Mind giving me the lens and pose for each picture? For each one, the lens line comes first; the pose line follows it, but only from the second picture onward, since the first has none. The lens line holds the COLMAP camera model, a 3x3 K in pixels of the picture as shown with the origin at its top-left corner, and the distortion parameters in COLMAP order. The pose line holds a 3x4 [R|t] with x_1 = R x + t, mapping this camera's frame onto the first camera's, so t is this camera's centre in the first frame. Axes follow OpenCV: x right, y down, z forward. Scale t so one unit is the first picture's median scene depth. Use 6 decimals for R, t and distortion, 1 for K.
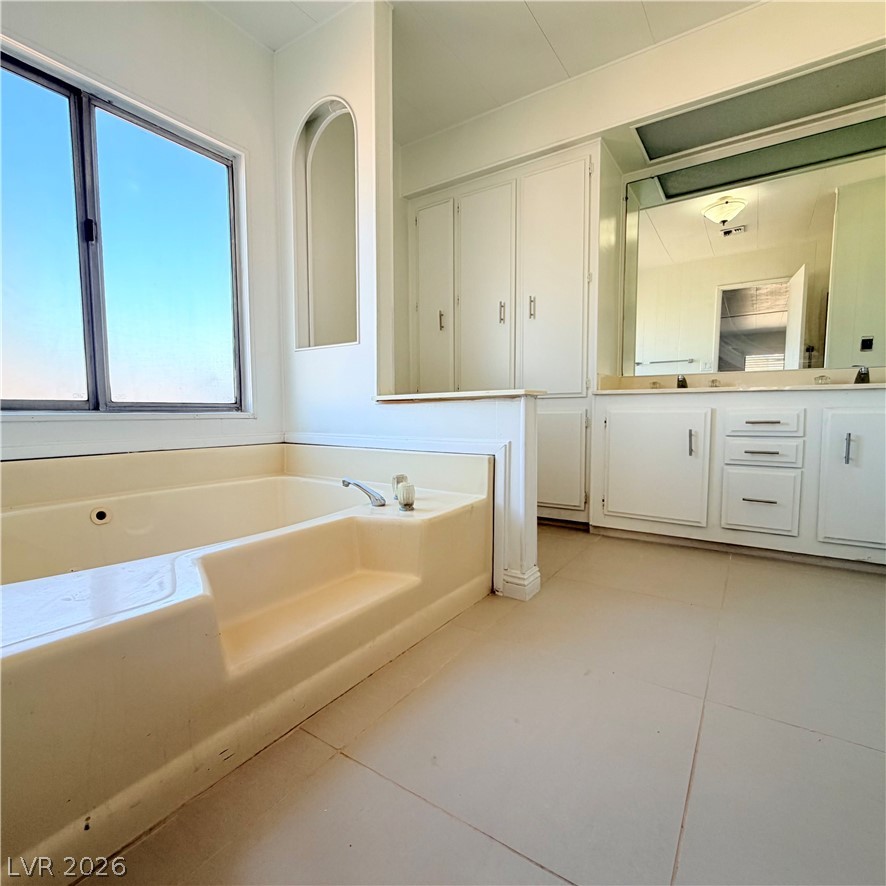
lens RADIAL K [[468.4, 0, 440.7], [0, 468.4, 443.0], [0, 0, 1]] dist [0.001719, -0.002267]
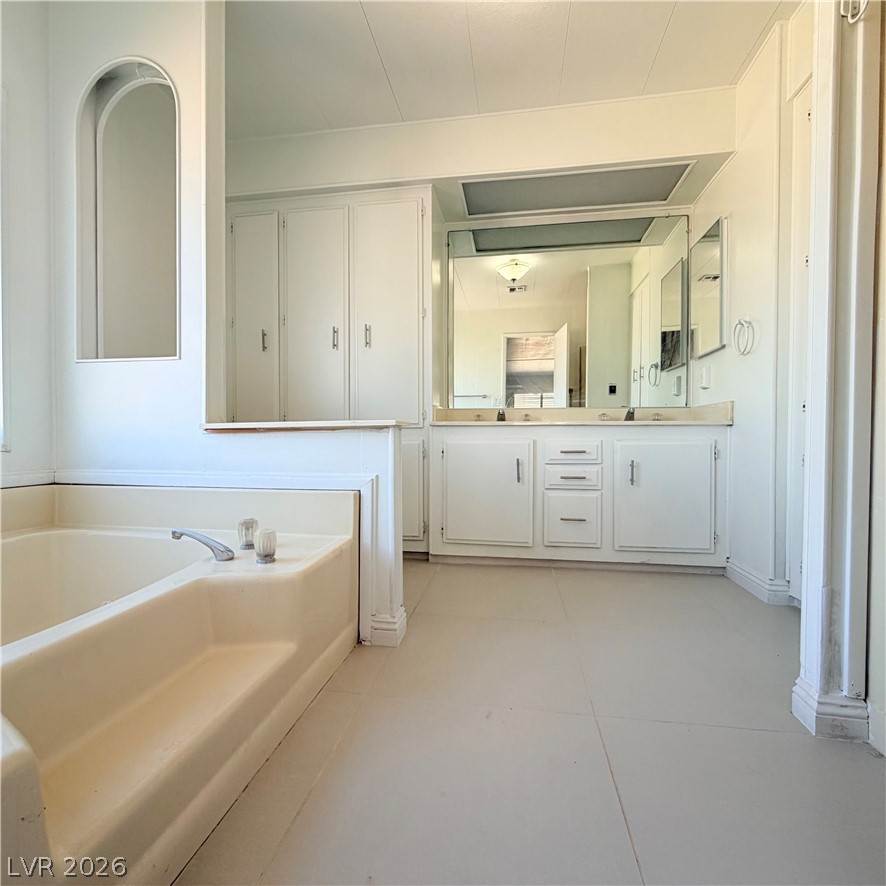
lens RADIAL K [[468.4, 0, 443.0], [0, 468.4, 444.5], [0, 0, 1]] dist [0.001719, -0.002267]
pose [[0.907396, -0.000256, 0.420277, -0.089255], [0.024412, 0.998344, -0.052097, -0.008583], [-0.419567, 0.057533, 0.905899, 0.068496]]
